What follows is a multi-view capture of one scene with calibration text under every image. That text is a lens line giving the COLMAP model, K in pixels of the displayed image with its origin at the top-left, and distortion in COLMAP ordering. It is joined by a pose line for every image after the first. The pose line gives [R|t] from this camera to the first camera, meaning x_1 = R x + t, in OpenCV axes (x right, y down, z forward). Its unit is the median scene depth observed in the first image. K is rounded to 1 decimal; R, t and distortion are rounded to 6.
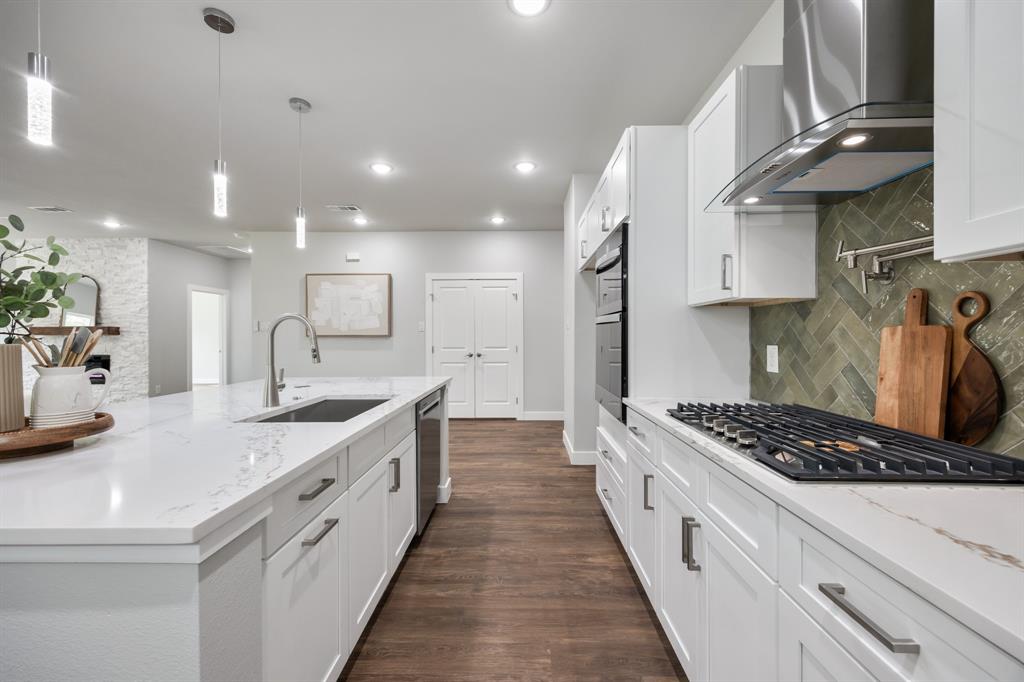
lens RADIAL K [[409.9, 0, 512.0], [0, 409.9, 336.9], [0, 0, 1]] dist [0.006360, -0.000058]
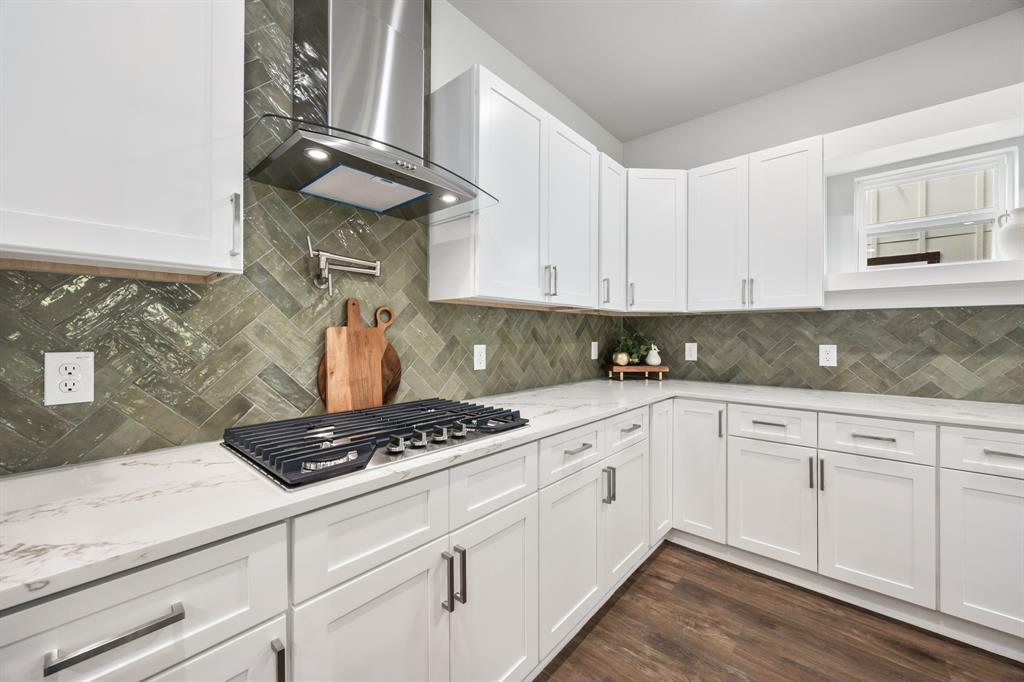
lens RADIAL K [[389.7, 0, 514.6], [0, 389.7, 338.3], [0, 0, 1]] dist [-0.001611, -0.000130]
pose [[-0.763347, -0.003130, 0.645981, -0.059304], [0.002660, 0.999965, 0.007988, 0.000254], [-0.645983, 0.007816, -0.763312, 0.512482]]
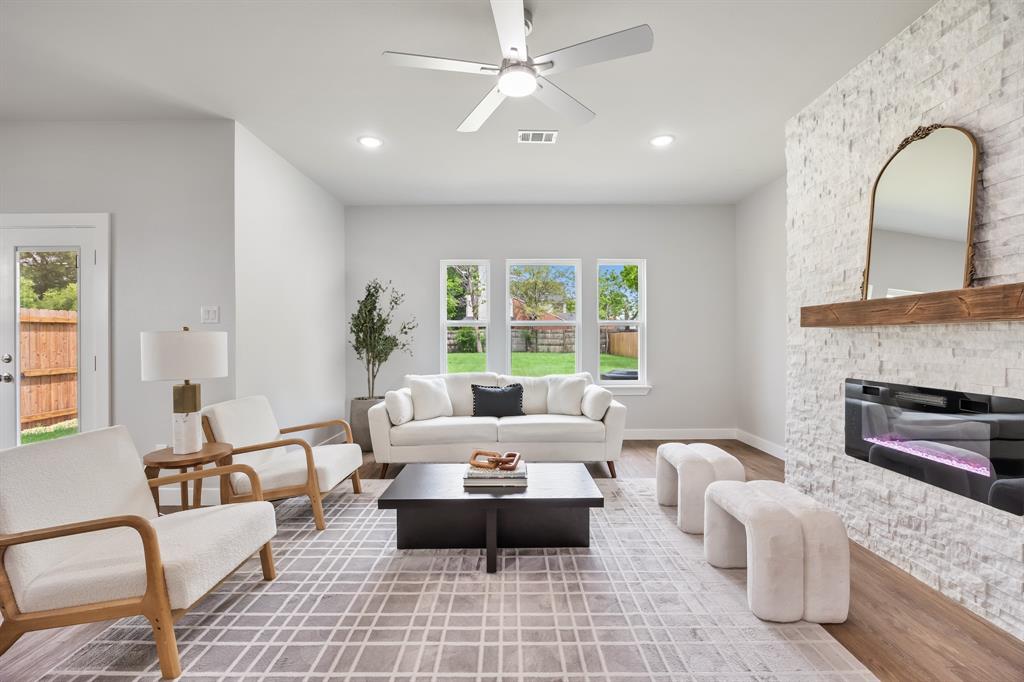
lens RADIAL K [[429.1, 0, 514.3], [0, 429.1, 340.3], [0, 0, 1]] dist [-0.010366, 0.000155]
pose [[0.019518, 0.008626, -0.999772, -1.258602], [0.001703, 0.999961, 0.008661, 0.008518], [0.999808, -0.001872, 0.019502, 1.188881]]
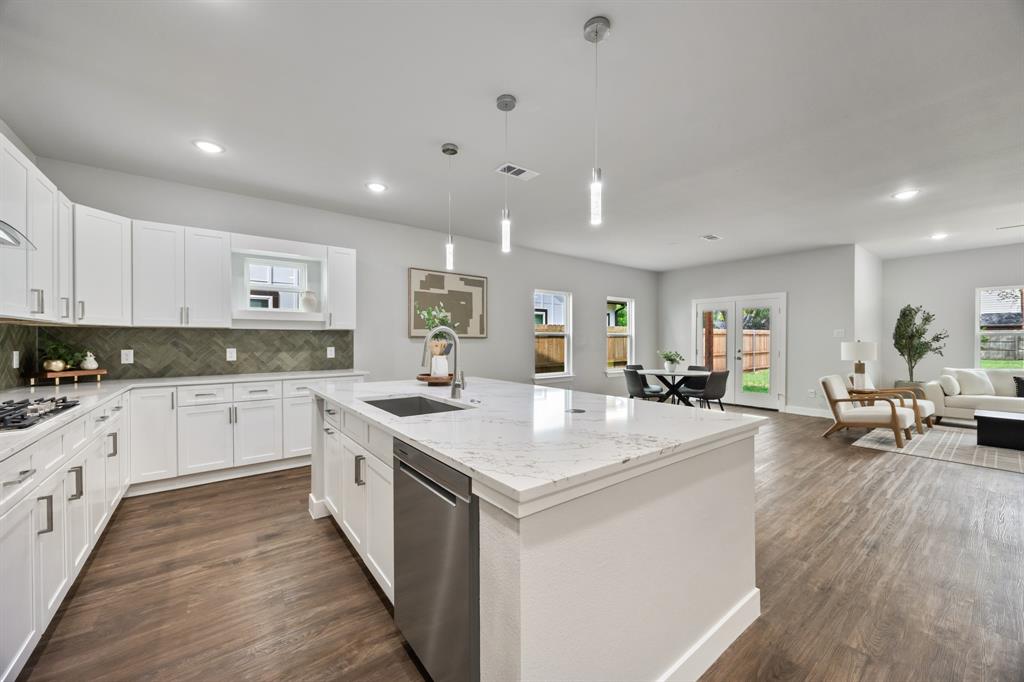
lens RADIAL K [[389.7, 0, 514.6], [0, 389.7, 338.3], [0, 0, 1]] dist [-0.001611, -0.000130]
pose [[-0.777662, 0.001447, -0.628681, 0.025812], [0.002150, 0.999998, -0.000357, -0.009006], [0.628679, -0.001629, -0.777663, 1.042273]]
